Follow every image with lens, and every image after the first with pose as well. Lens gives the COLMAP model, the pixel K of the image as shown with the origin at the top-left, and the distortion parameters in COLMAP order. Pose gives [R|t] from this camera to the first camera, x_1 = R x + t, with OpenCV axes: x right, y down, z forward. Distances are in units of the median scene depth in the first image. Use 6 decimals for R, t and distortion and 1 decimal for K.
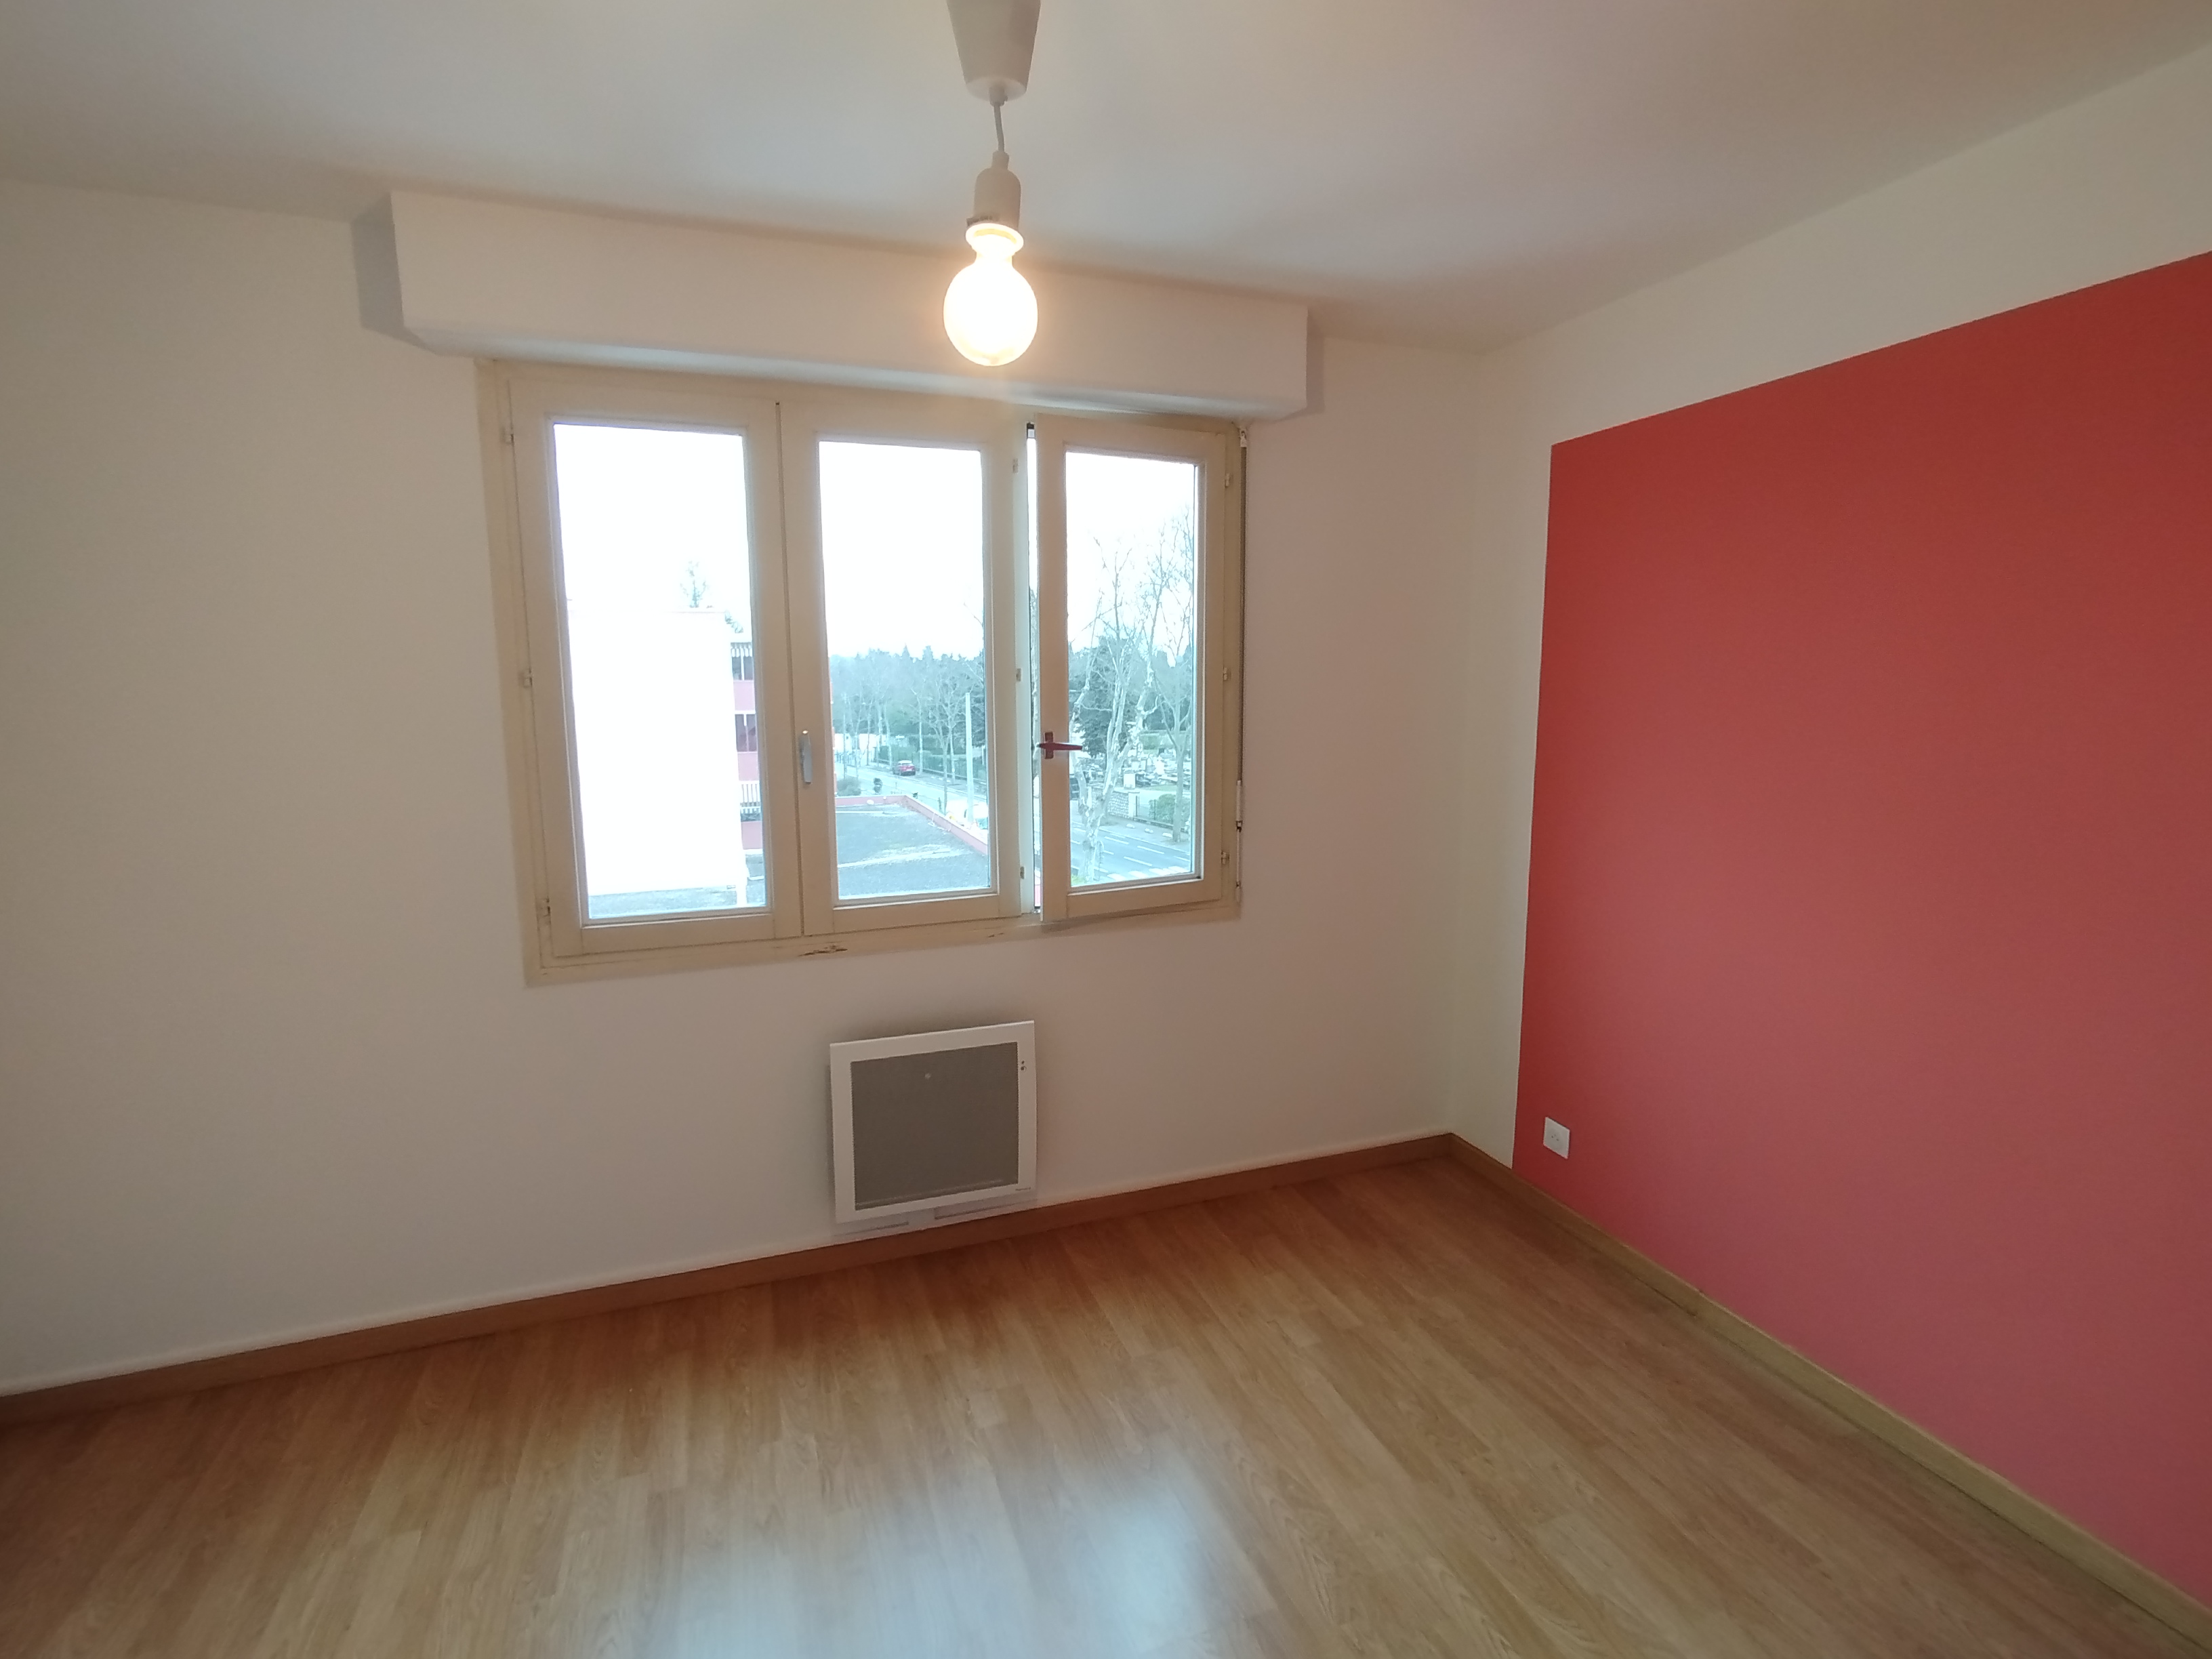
lens RADIAL K [[1020.9, 0, 1091.2], [0, 1020.9, 832.2], [0, 0, 1]] dist [-0.002912, 0.005715]
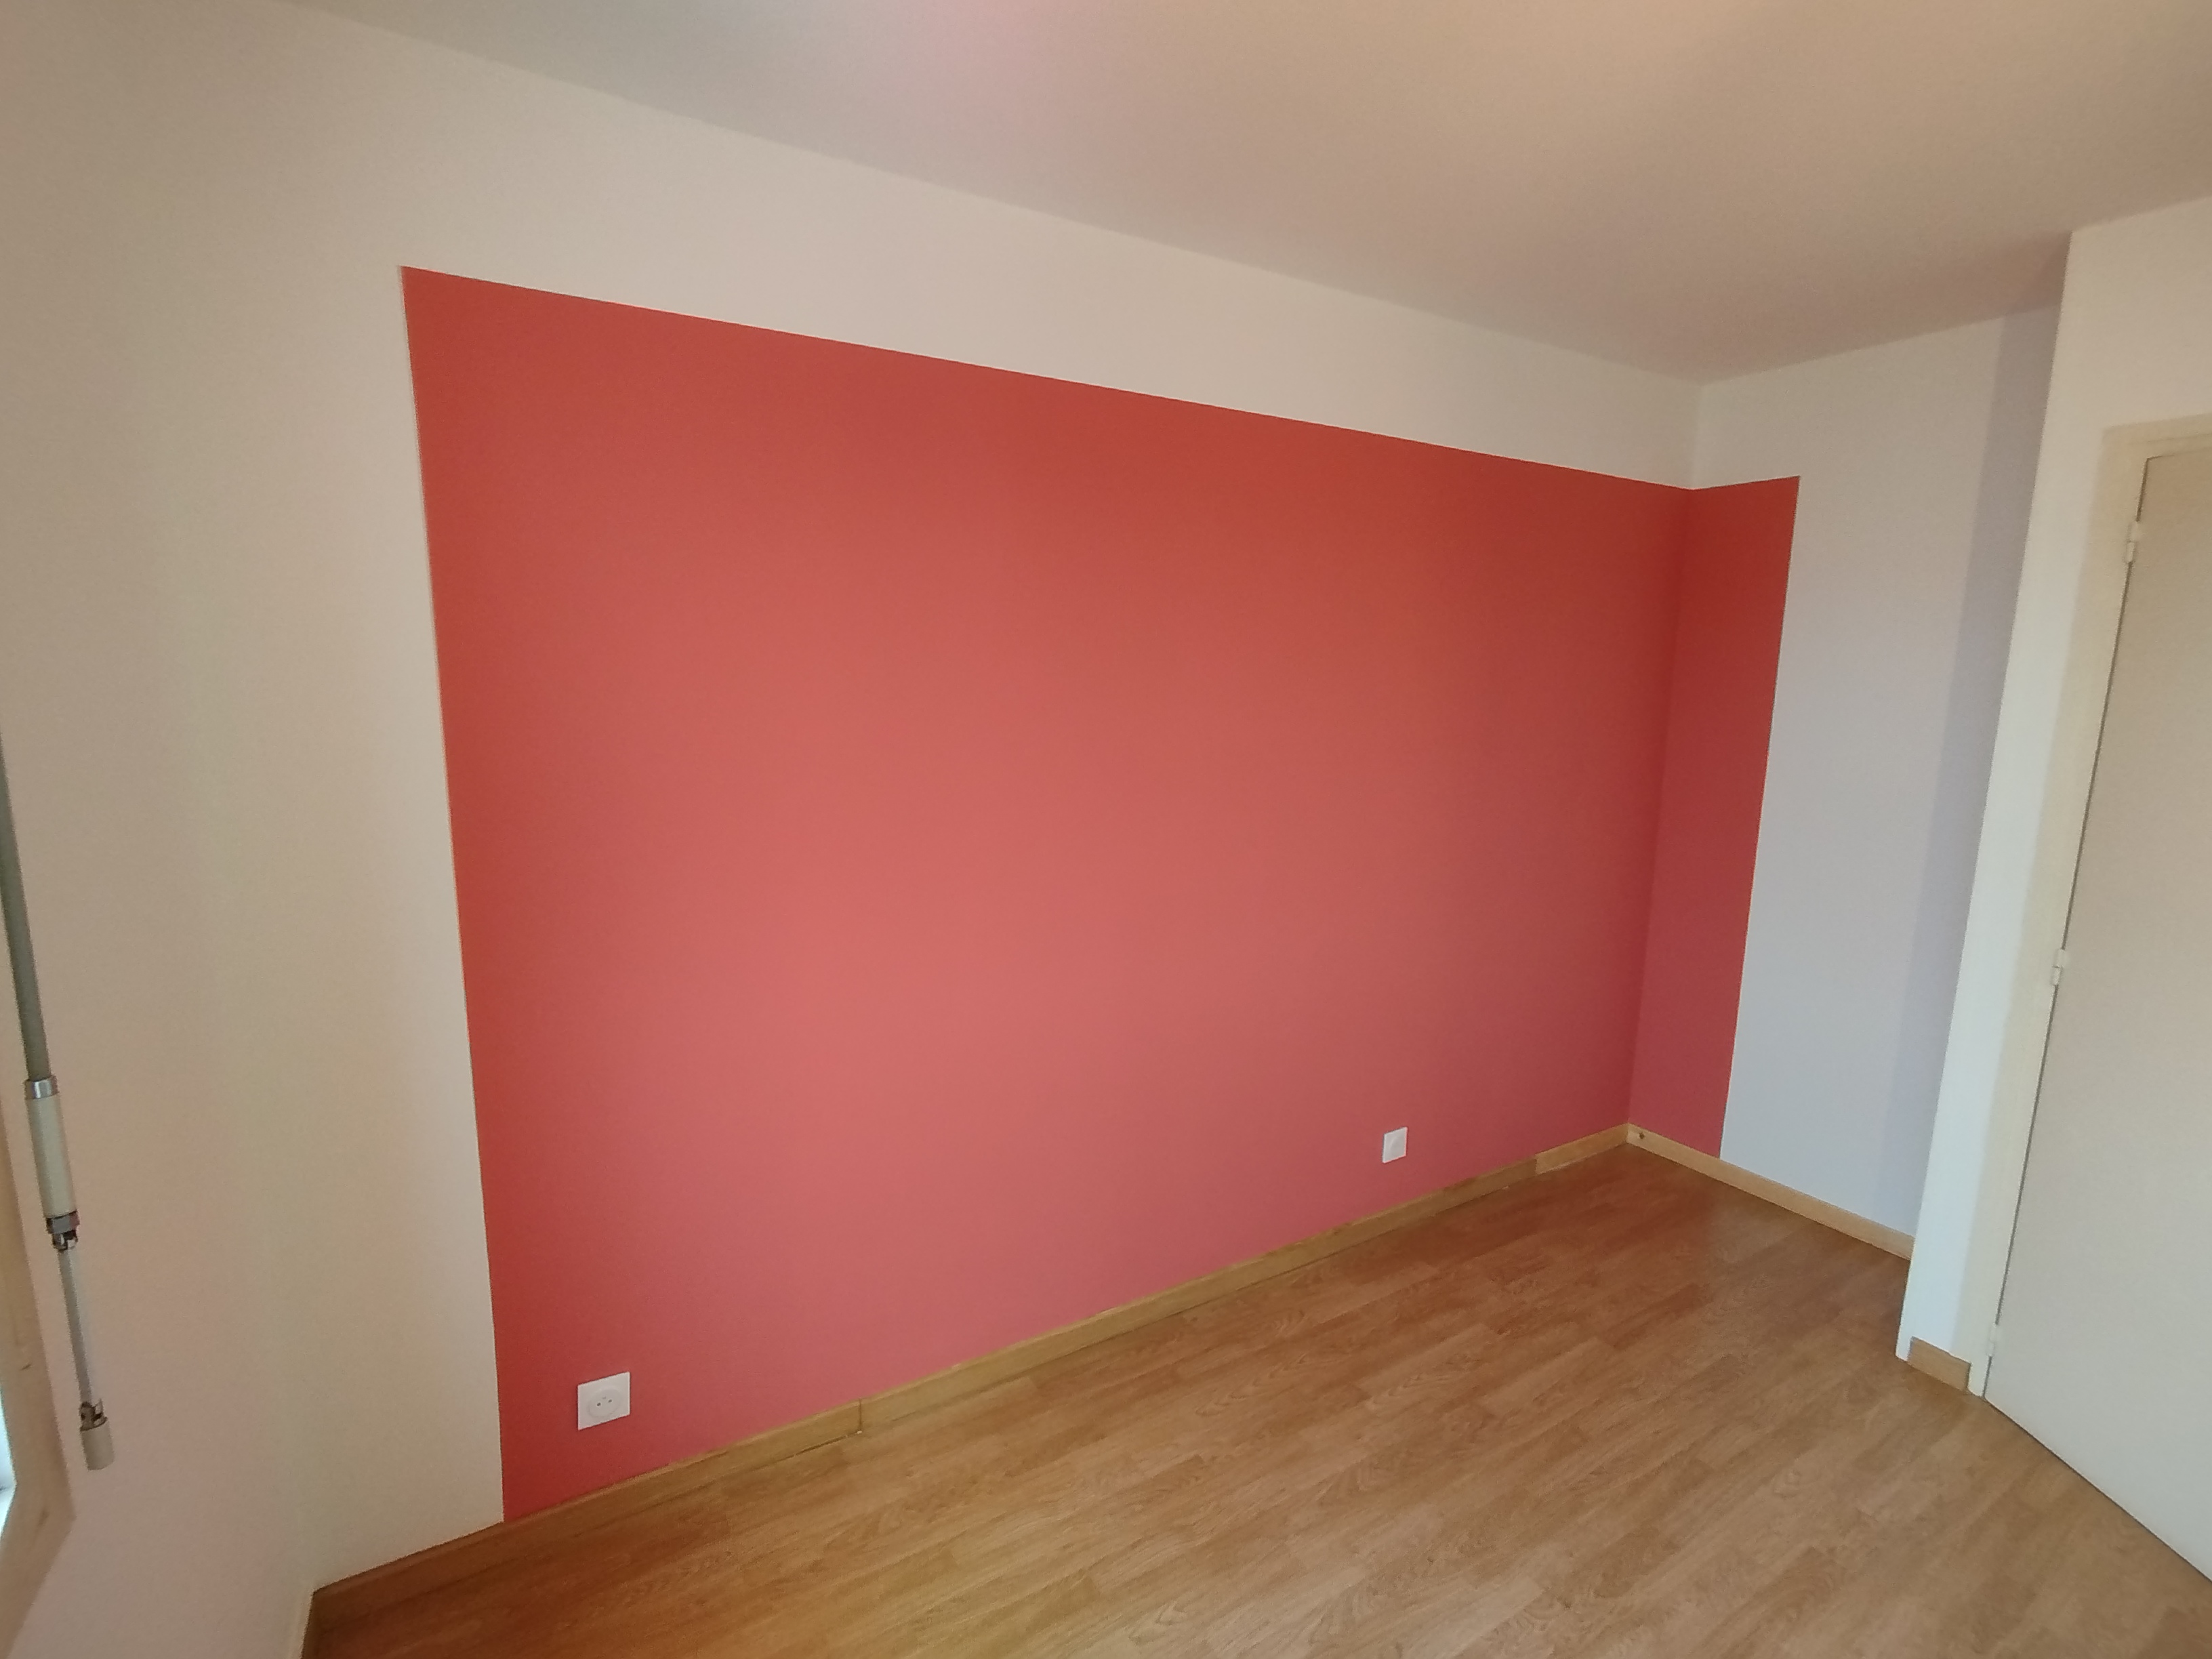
lens RADIAL K [[1020.9, 0, 1088.5], [0, 1020.9, 829.6], [0, 0, 1]] dist [-0.002912, 0.005715]
pose [[-0.198060, -0.149635, 0.968701, -0.227812], [0.123194, 0.976642, 0.176050, -0.166401], [-0.972417, 0.154207, -0.174999, 0.960962]]
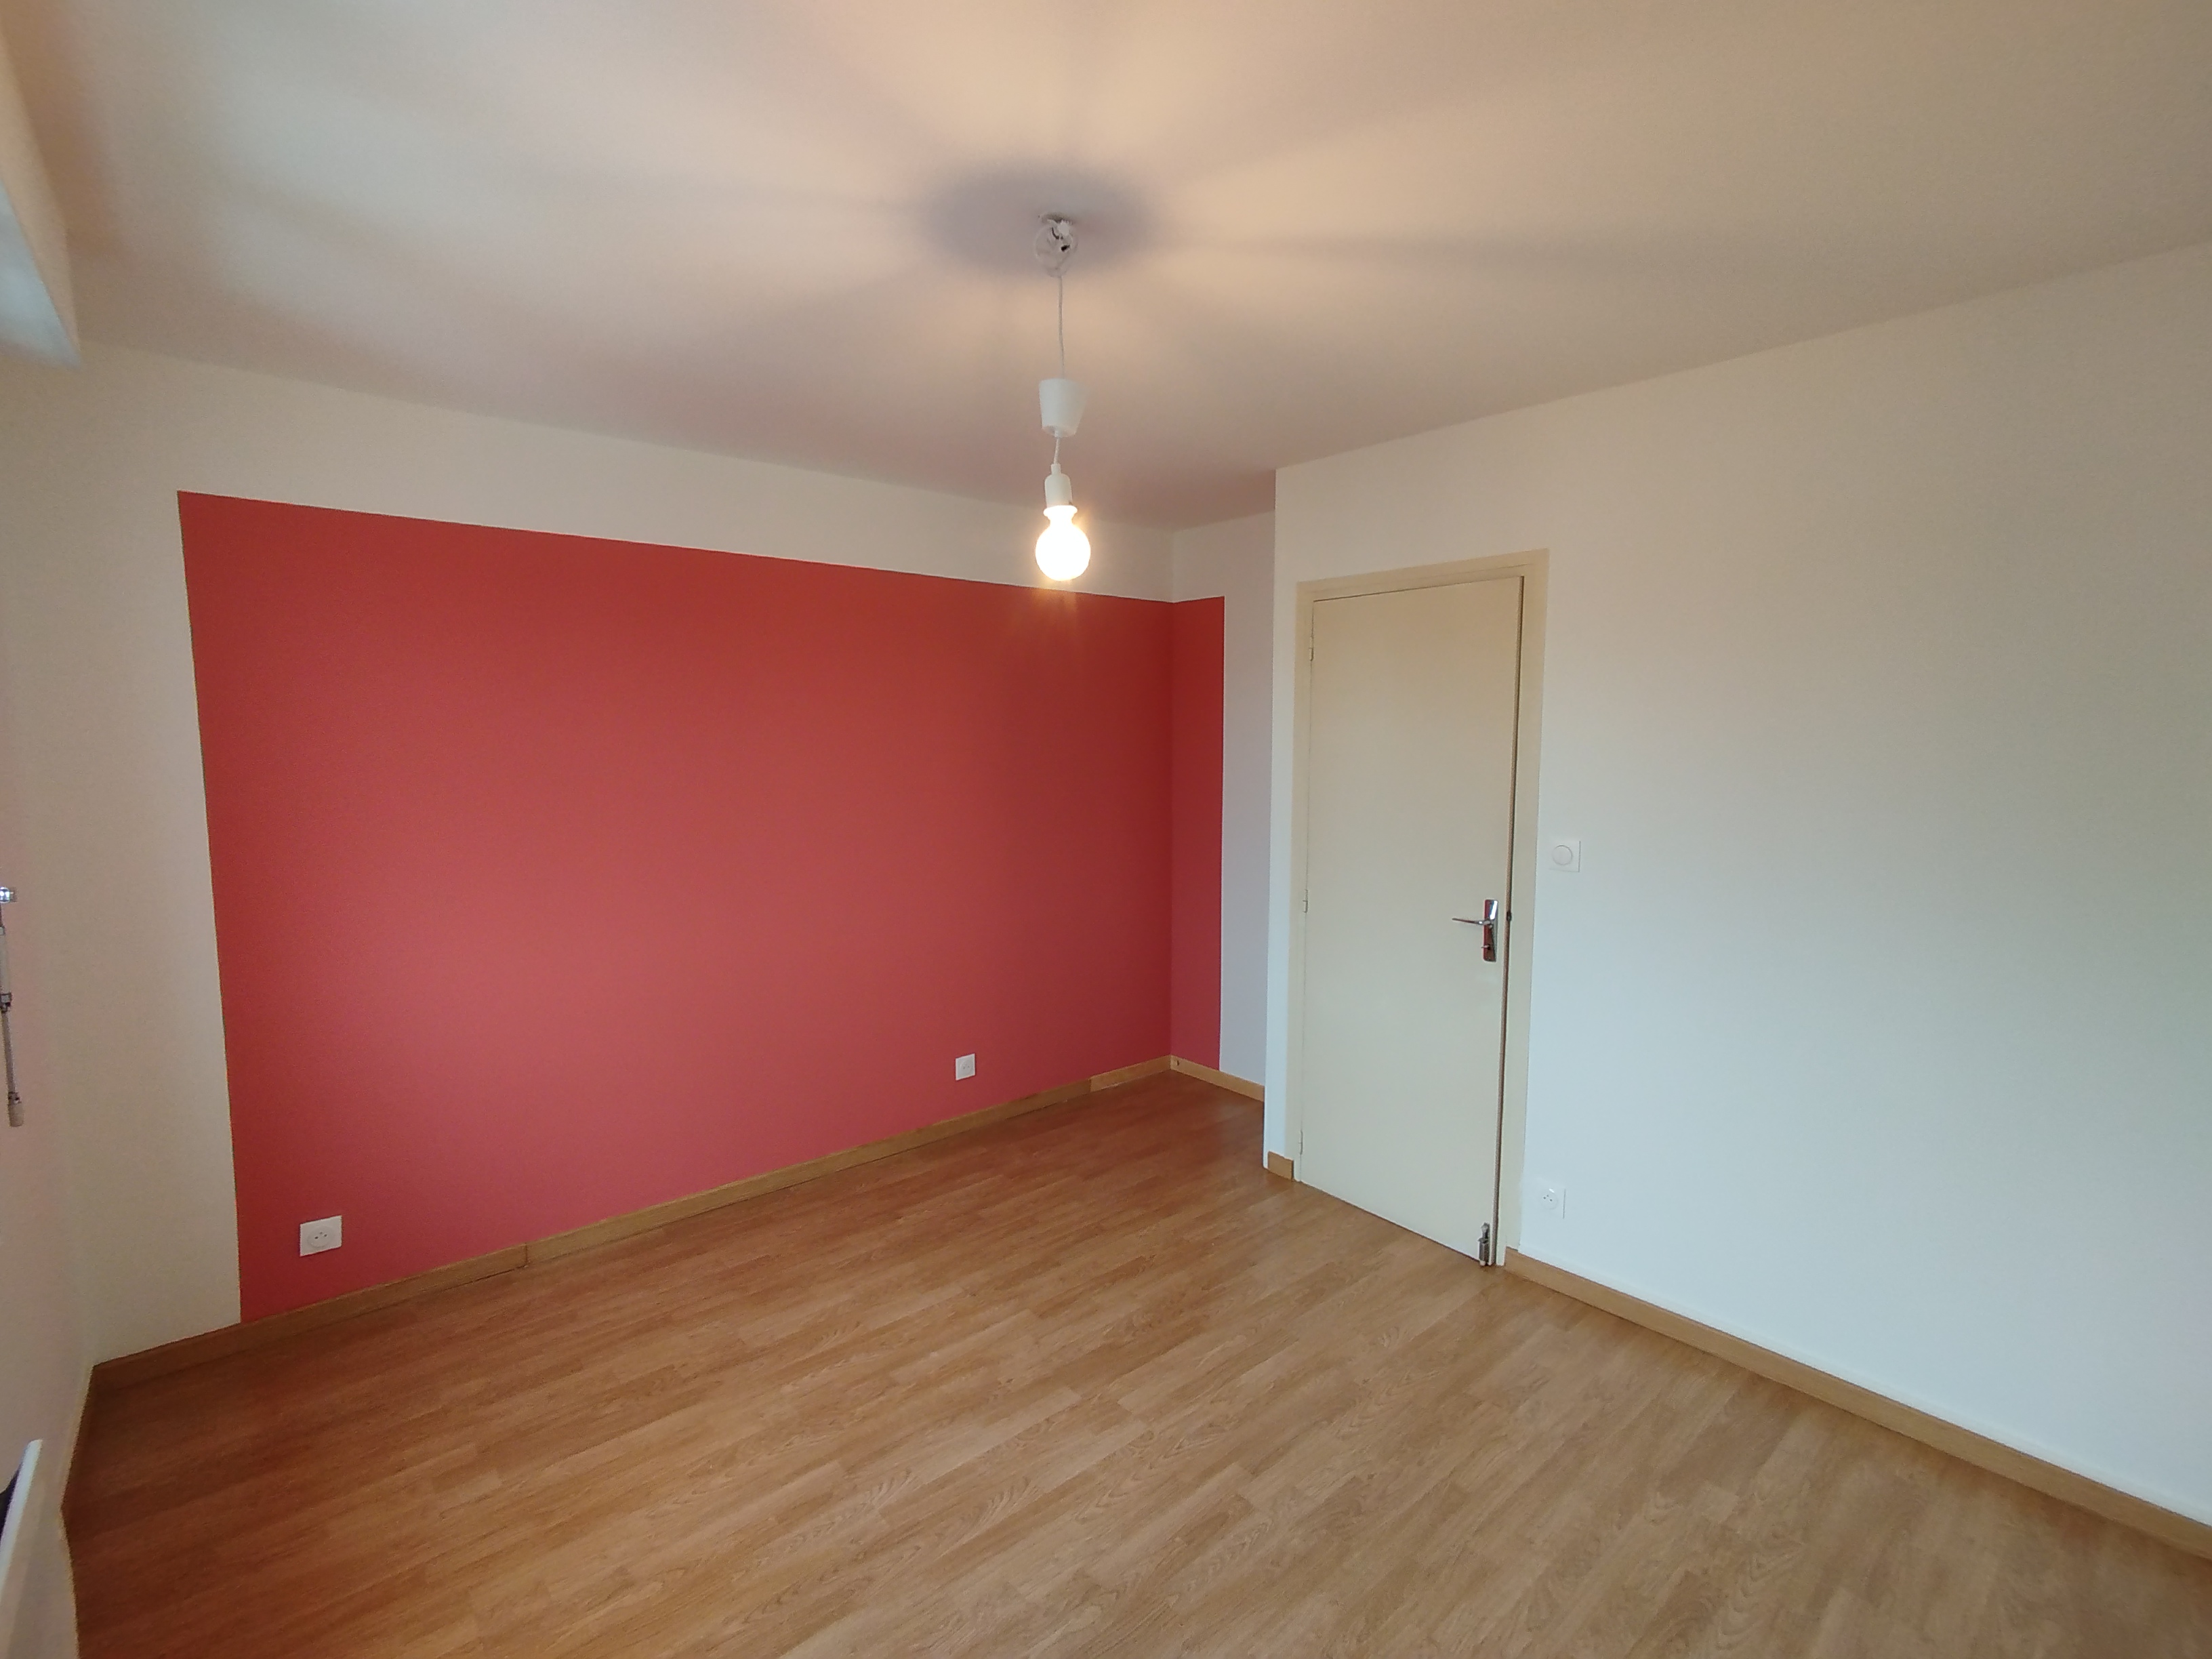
lens RADIAL K [[1020.9, 0, 1094.1], [0, 1020.9, 831.6], [0, 0, 1]] dist [-0.002912, 0.005715]
pose [[-0.362349, -0.085116, 0.928148, -0.826324], [0.132825, 0.980942, 0.141813, -0.135562], [-0.922530, 0.174667, -0.344137, 0.759020]]
